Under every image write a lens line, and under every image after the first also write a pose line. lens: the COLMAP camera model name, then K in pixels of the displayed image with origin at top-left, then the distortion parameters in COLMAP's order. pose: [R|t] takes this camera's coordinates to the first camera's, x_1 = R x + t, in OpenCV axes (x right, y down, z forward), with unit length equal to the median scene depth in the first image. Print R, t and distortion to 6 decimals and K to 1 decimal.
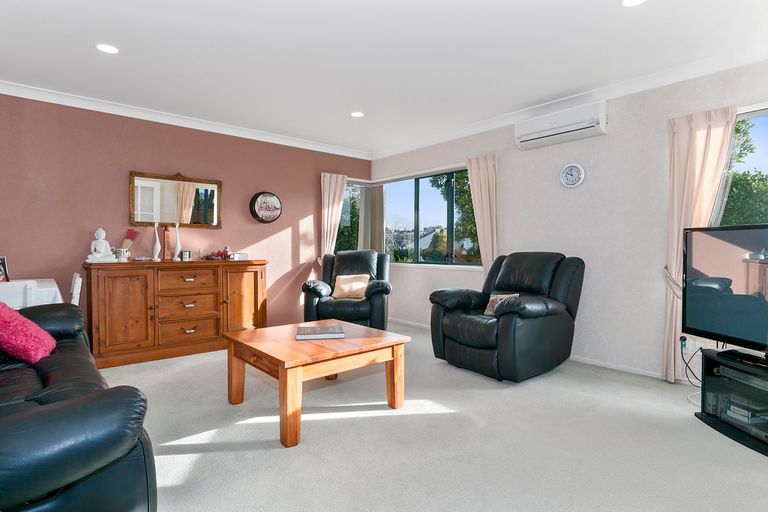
lens RADIAL K [[405.2, 0, 384.5], [0, 405.2, 245.1], [0, 0, 1]] dist [0.000450, 0.000115]
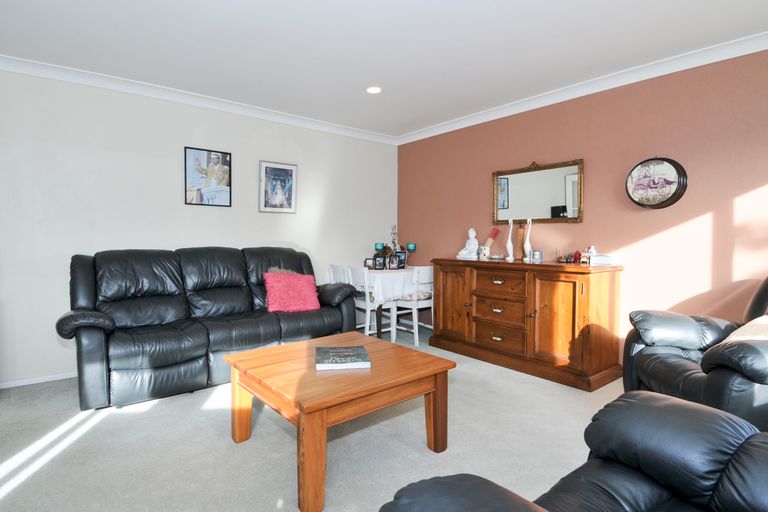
lens RADIAL K [[405.2, 0, 384.5], [0, 405.2, 245.1], [0, 0, 1]] dist [0.000450, 0.000115]
pose [[-0.032988, 0.010400, -0.999402, 0.394511], [-0.001878, 0.999943, 0.010468, -0.005541], [0.999454, 0.002223, -0.032967, 0.708254]]
